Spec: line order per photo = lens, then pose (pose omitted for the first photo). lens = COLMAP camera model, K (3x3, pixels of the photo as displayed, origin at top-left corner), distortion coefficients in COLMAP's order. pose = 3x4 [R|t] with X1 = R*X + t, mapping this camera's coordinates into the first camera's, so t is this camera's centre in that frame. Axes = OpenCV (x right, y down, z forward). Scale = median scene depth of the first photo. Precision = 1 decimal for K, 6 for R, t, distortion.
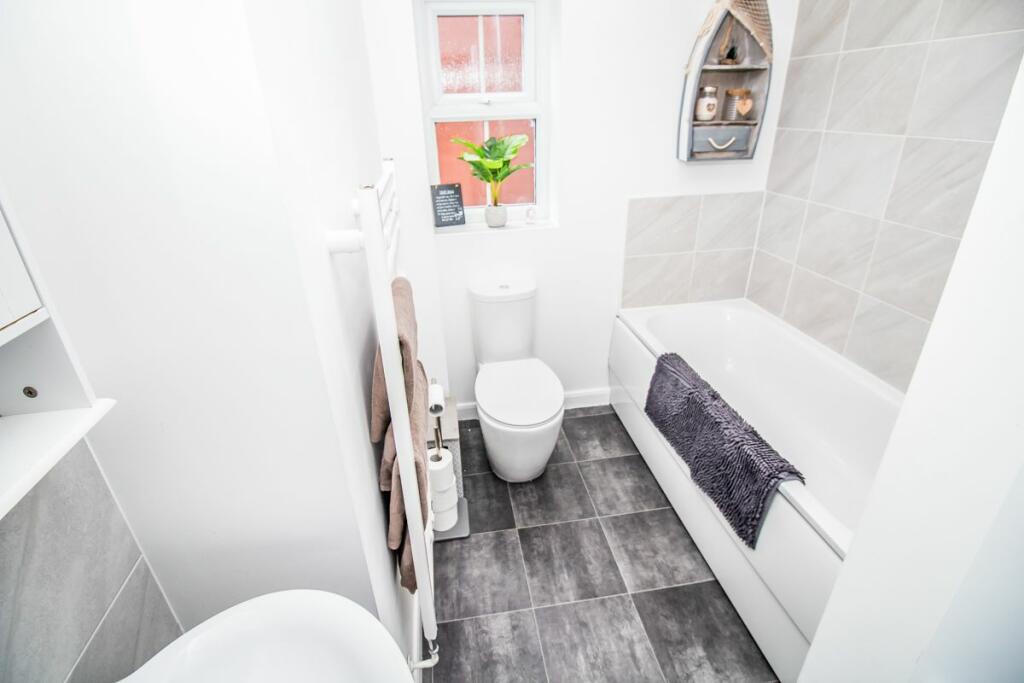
lens RADIAL K [[485.8, 0, 509.6], [0, 485.8, 338.2], [0, 0, 1]] dist [-0.007609, -0.007570]
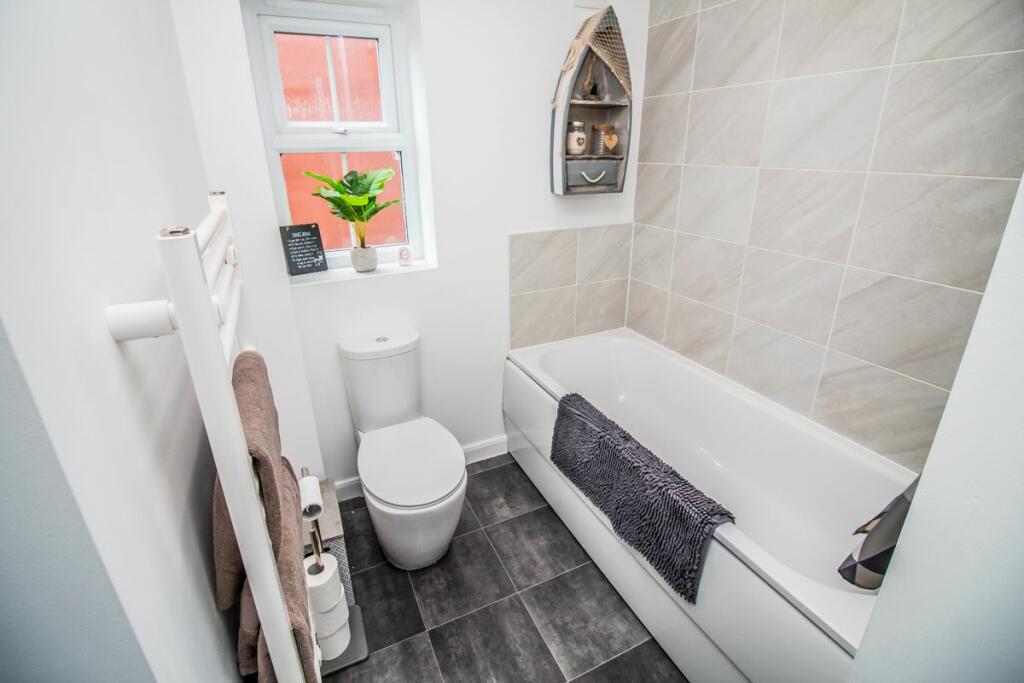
lens RADIAL K [[485.8, 0, 510.1], [0, 485.8, 334.6], [0, 0, 1]] dist [-0.007609, -0.007570]
pose [[0.959267, -0.087657, 0.268558, -0.026166], [0.108448, 0.992068, -0.063558, -0.040119], [-0.260856, 0.090094, 0.961164, 0.128411]]
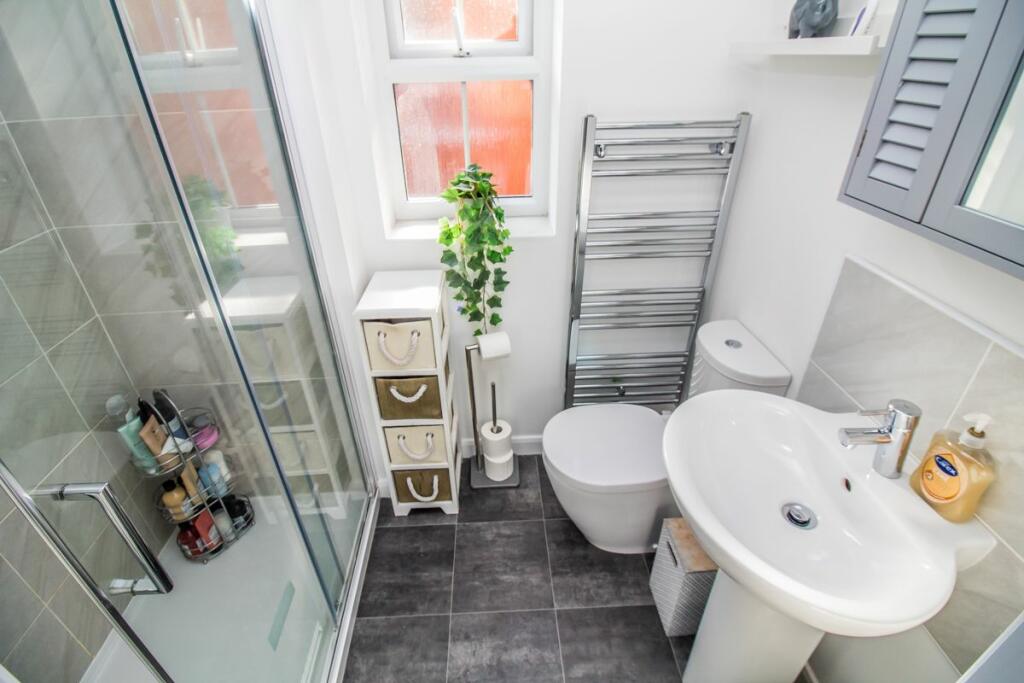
lens RADIAL K [[485.8, 0, 512.5], [0, 485.8, 340.9], [0, 0, 1]] dist [-0.007609, -0.007570]
pose [[0.075006, -0.498145, 0.863843, -0.434258], [0.448313, 0.790645, 0.417008, -0.180690], [-0.890724, 0.355994, 0.282628, 0.381648]]
